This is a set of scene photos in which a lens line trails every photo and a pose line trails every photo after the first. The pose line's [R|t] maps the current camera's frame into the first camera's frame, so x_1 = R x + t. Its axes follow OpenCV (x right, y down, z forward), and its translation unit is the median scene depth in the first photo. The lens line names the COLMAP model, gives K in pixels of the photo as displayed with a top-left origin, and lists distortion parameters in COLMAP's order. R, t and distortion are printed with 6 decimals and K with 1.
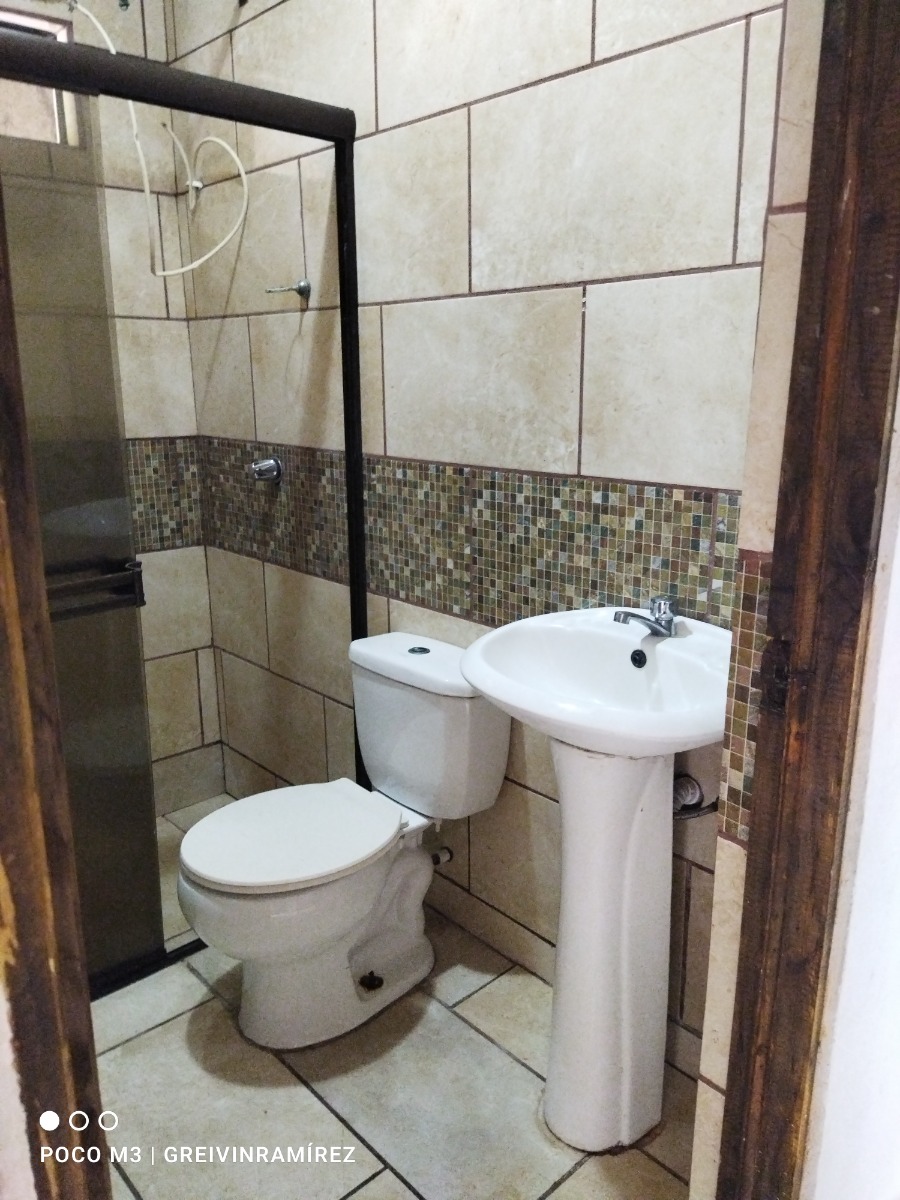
lens RADIAL K [[901.6, 0, 450.0], [0, 901.6, 600.0], [0, 0, 1]] dist [0.122457, -0.183179]
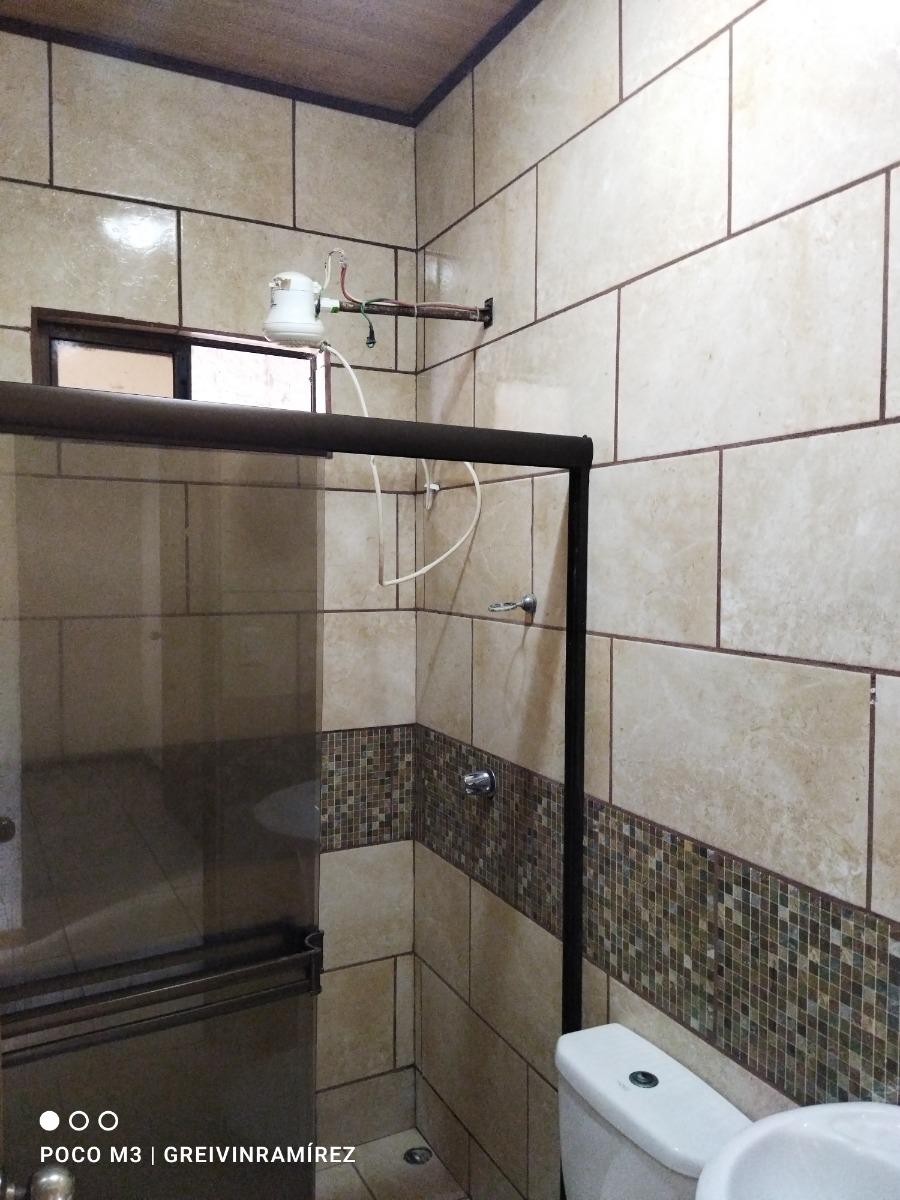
lens RADIAL K [[901.6, 0, 450.0], [0, 901.6, 600.0], [0, 0, 1]] dist [0.122457, -0.183179]
pose [[0.965371, 0.024559, -0.259723, 0.000277], [-0.076288, 0.978618, -0.191018, -0.168356], [0.249479, 0.204217, 0.946602, 0.113432]]
